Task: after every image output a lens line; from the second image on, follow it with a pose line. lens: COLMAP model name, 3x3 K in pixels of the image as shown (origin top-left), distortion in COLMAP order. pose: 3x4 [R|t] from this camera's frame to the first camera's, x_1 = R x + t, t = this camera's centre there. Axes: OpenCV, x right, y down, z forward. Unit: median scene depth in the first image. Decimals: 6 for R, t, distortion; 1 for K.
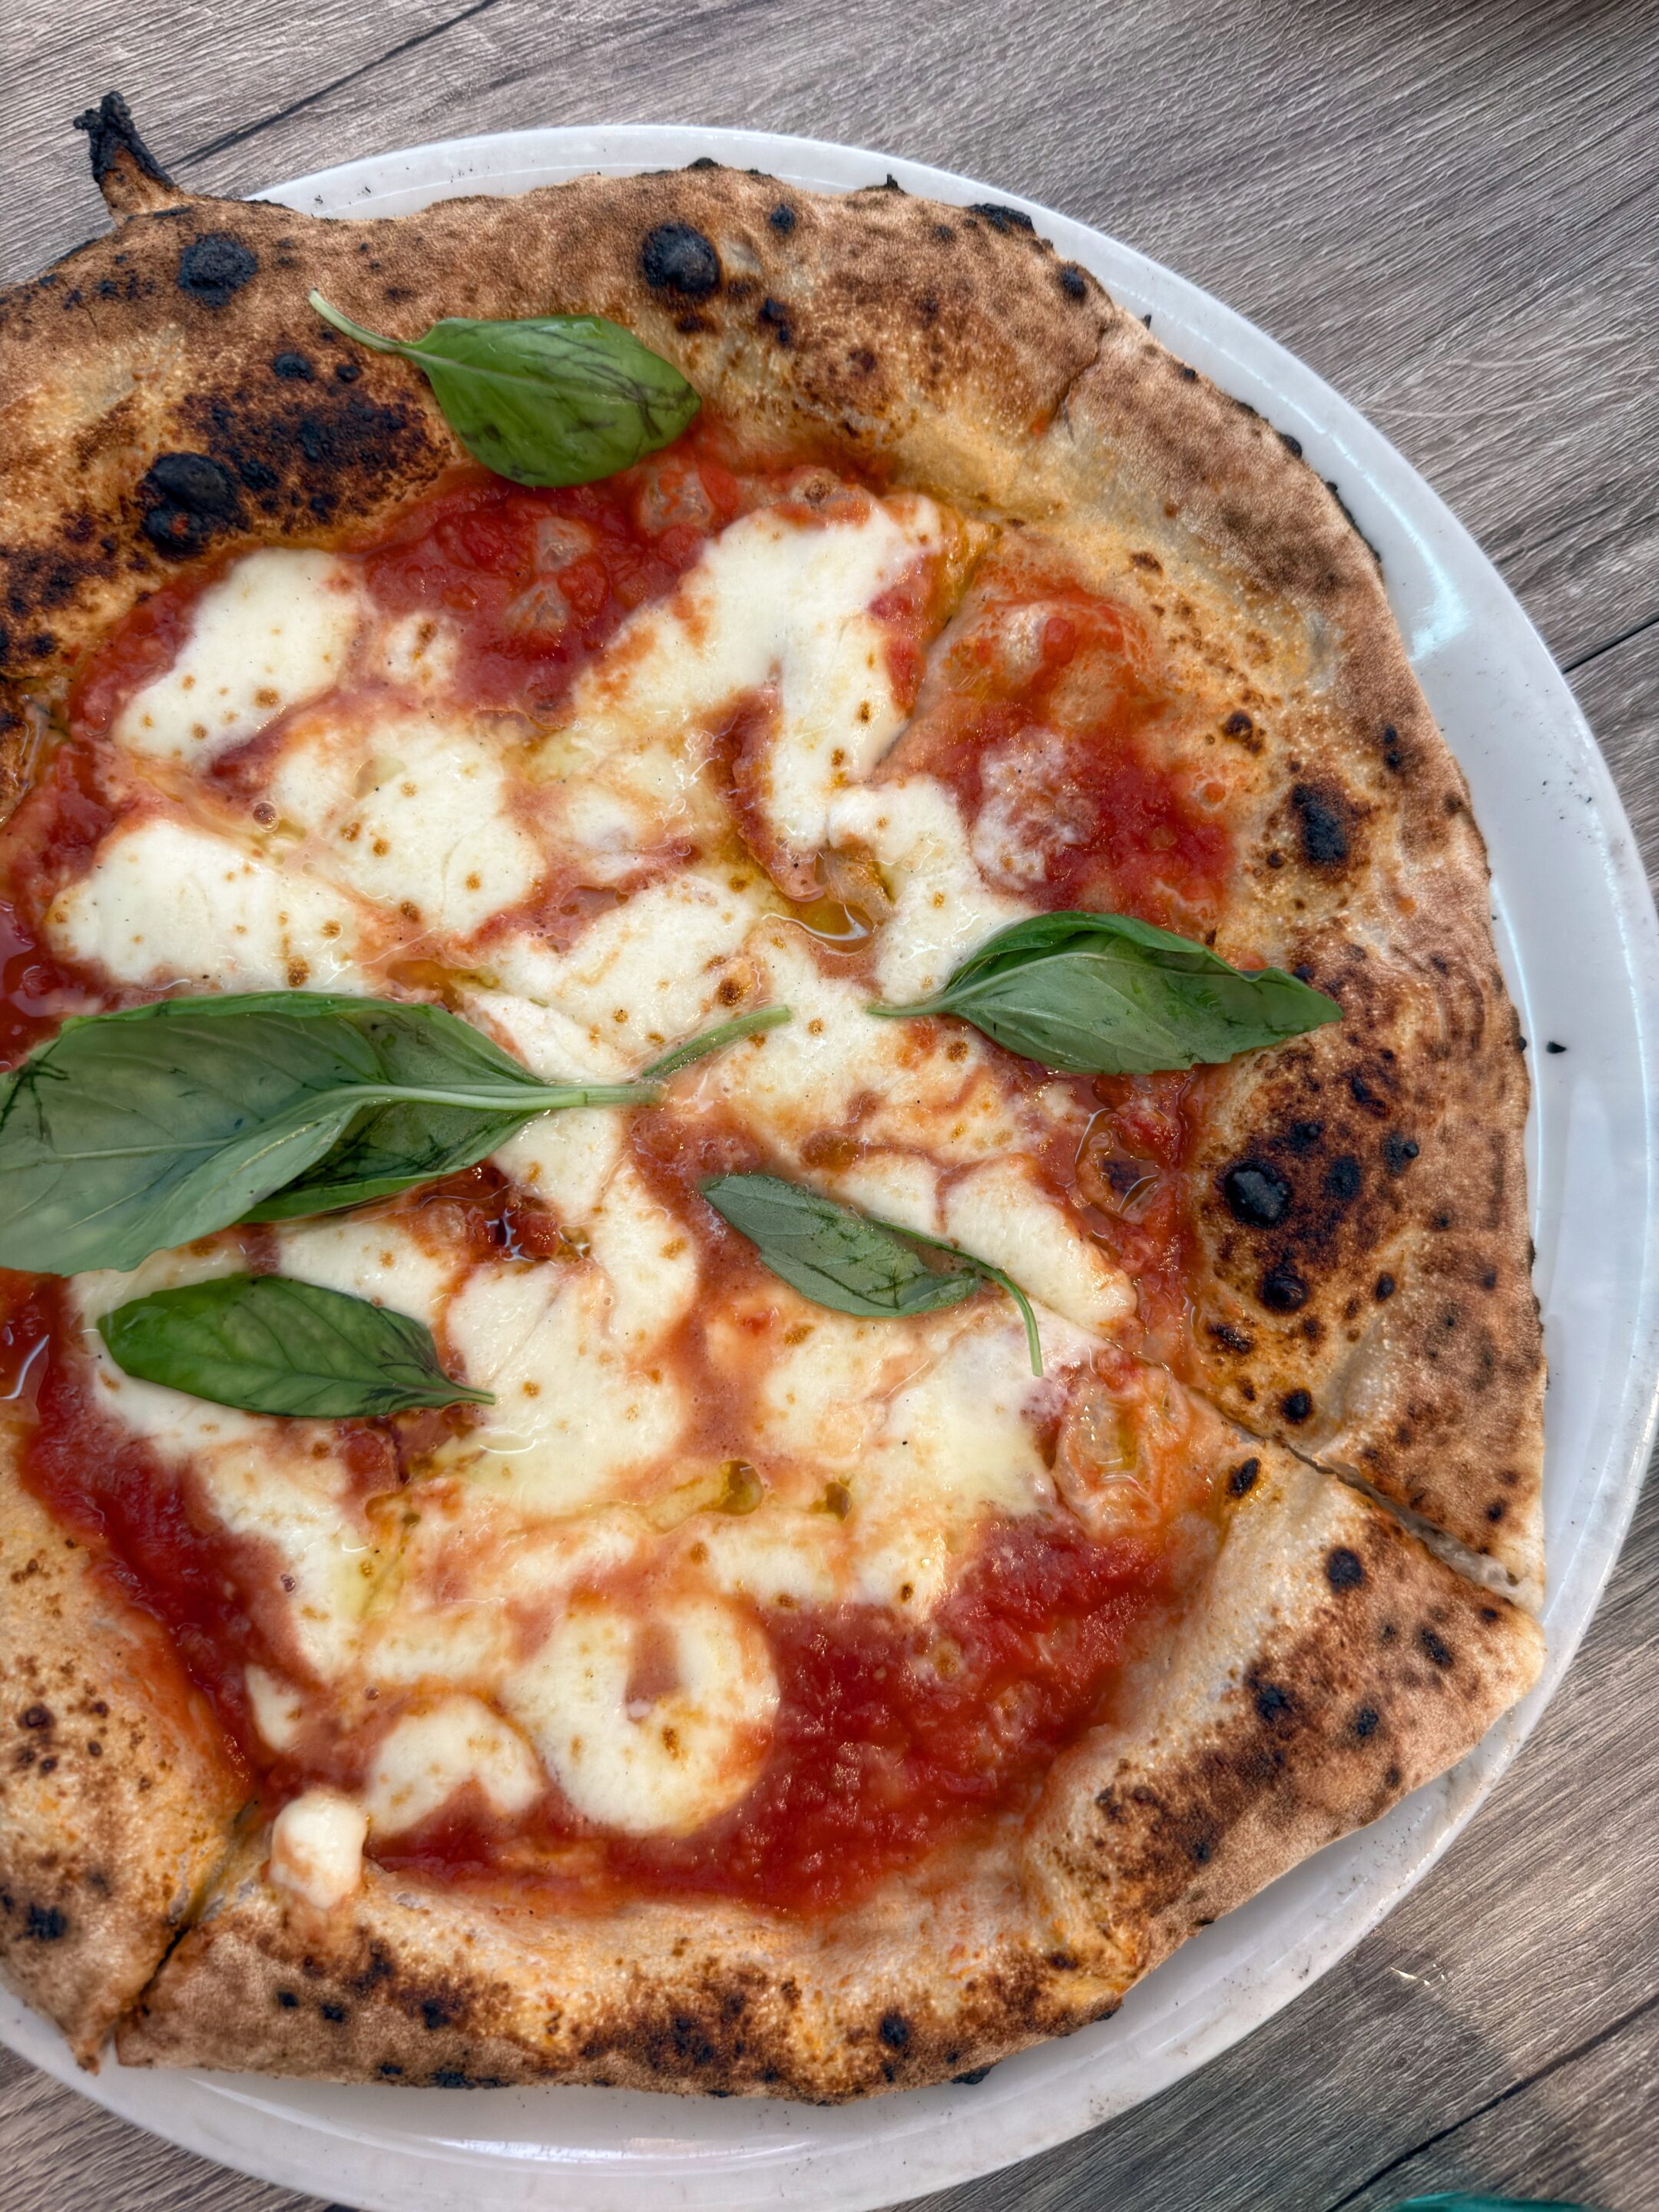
lens RADIAL K [[1854.7, 0, 792.3], [0, 1854.7, 1103.0], [0, 0, 1]] dist [-0.034540, 0.017970]
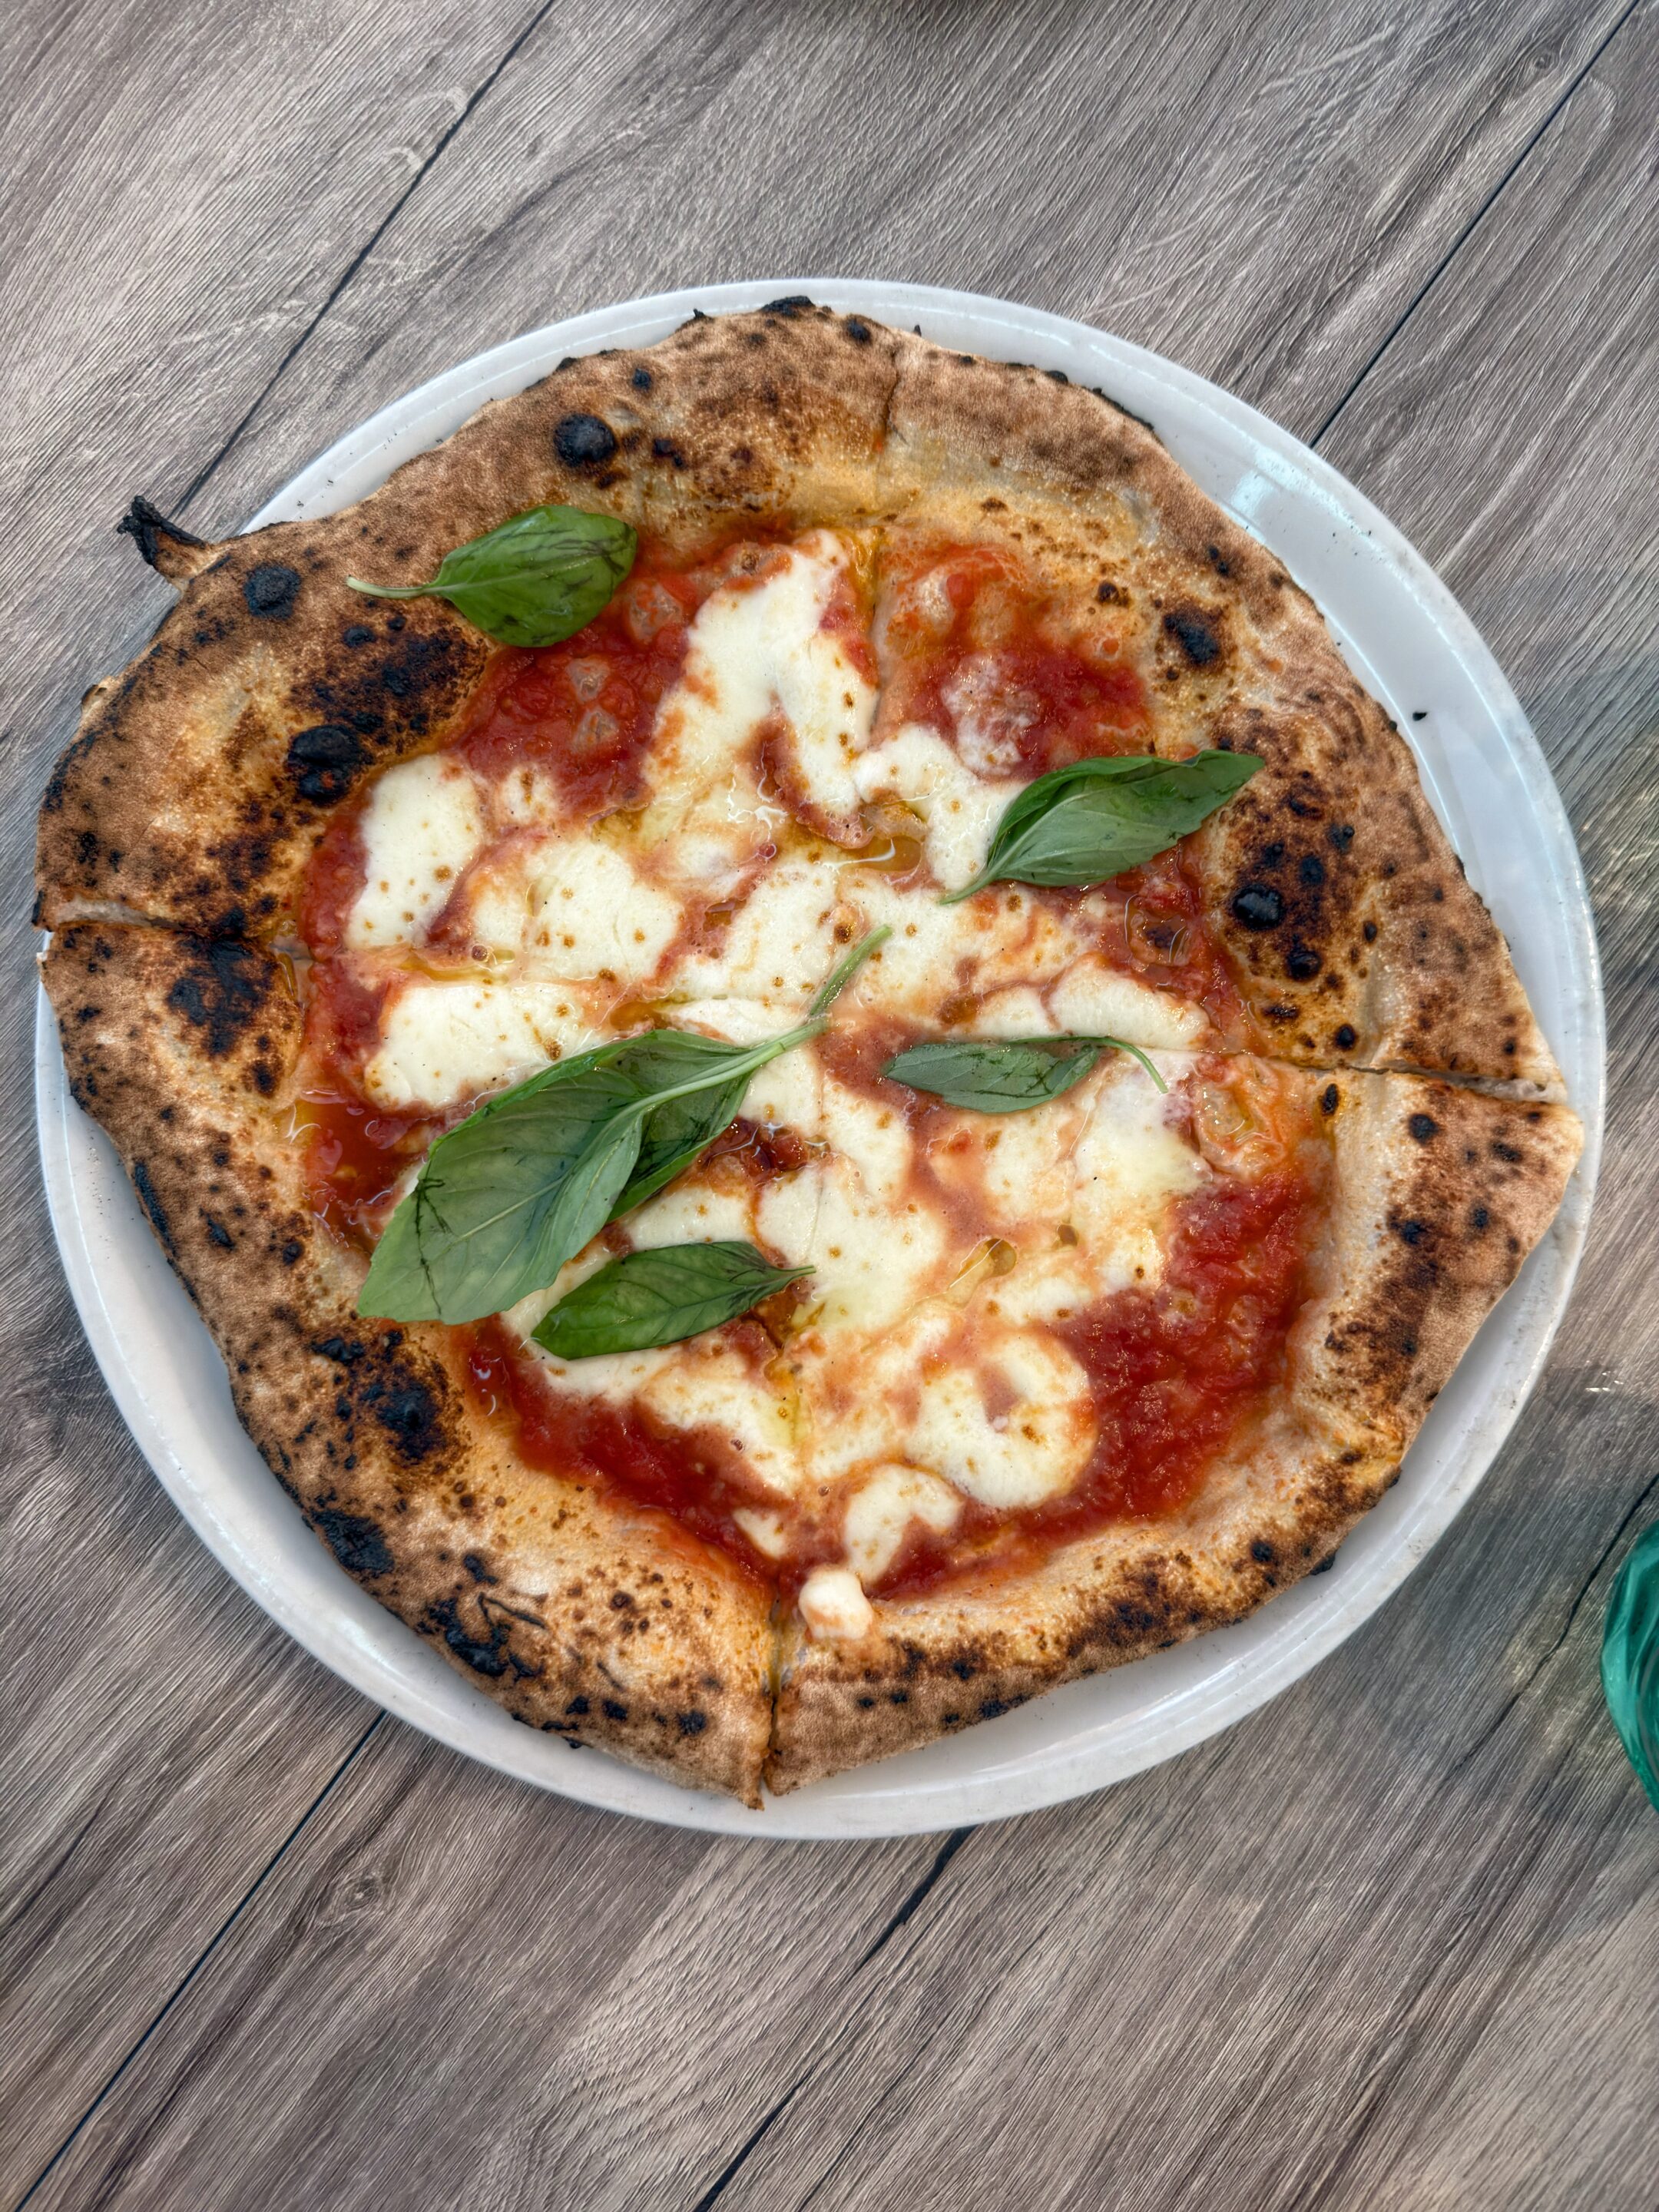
lens RADIAL K [[1780.3, 0, 837.9], [0, 1780.3, 1132.5], [0, 0, 1]] dist [0.001015, -0.002374]
pose [[0.911589, -0.411095, -0.002621, -0.096391], [0.410506, 0.909904, 0.059663, -0.005504], [-0.022143, -0.055464, 0.998215, -0.314120]]
